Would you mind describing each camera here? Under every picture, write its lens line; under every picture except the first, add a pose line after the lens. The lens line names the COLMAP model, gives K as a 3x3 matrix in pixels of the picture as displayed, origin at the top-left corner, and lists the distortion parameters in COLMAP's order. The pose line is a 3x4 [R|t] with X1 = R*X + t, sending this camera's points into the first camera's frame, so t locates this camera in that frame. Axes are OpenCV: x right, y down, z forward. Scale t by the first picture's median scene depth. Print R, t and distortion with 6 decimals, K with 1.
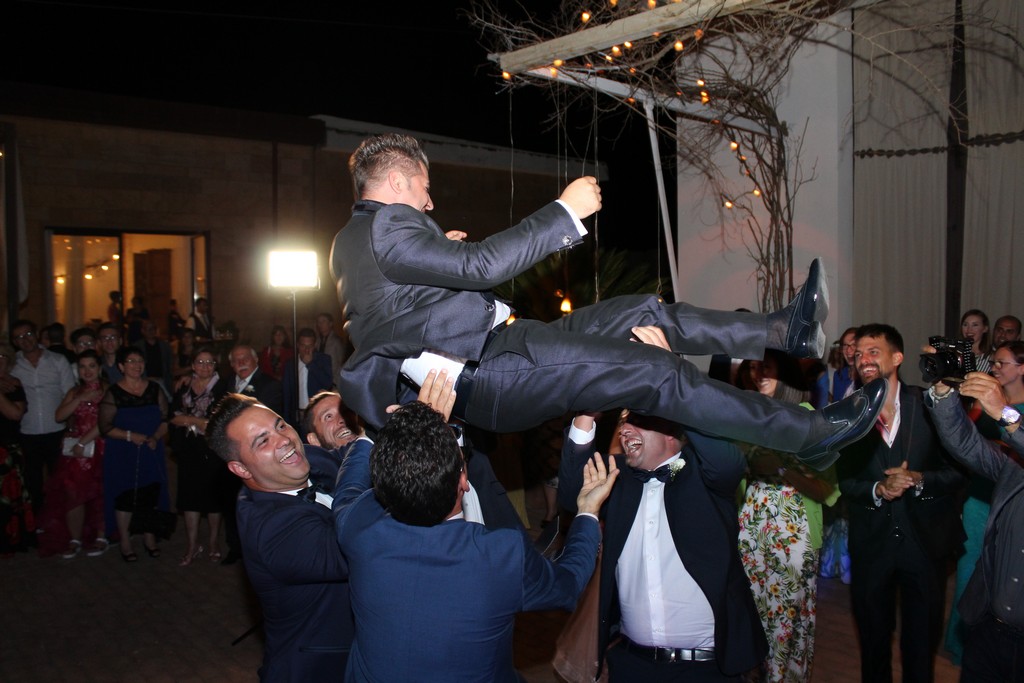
lens RADIAL K [[855.4, 0, 512.0], [0, 855.4, 341.5], [0, 0, 1]] dist [-0.164513, 0.151225]
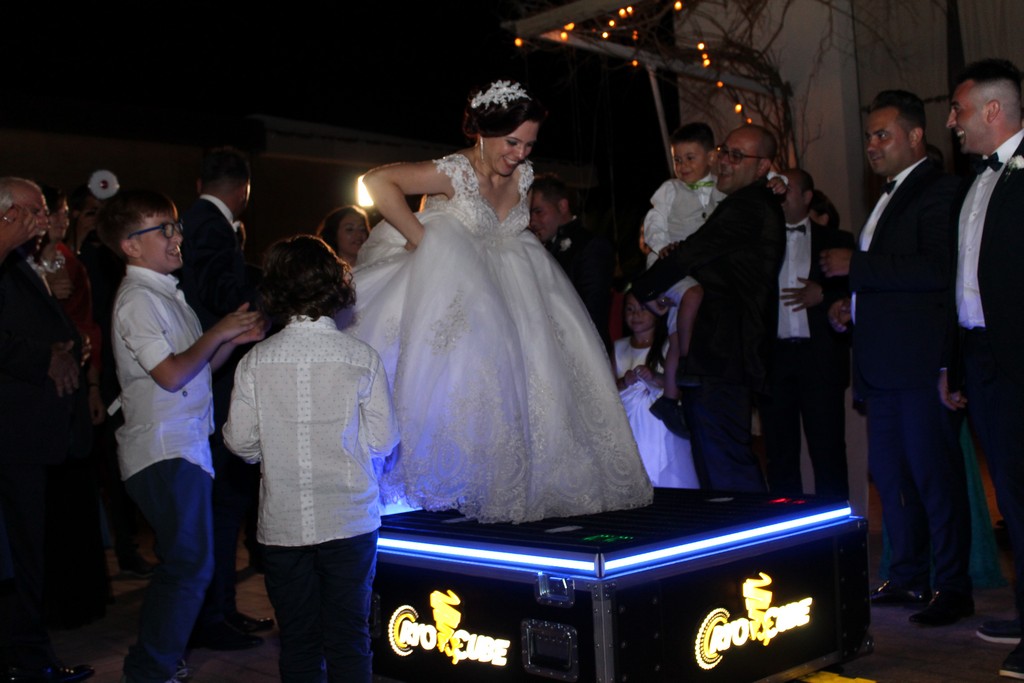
lens RADIAL K [[1204.1, 0, 511.3], [0, 1204.1, 360.8], [0, 0, 1]] dist [-0.098300, -0.002984]
pose [[0.998039, -0.047457, 0.040814, -0.077868], [0.050279, 0.996198, -0.071151, 0.157078], [-0.037282, 0.073064, 0.996630, -0.388354]]
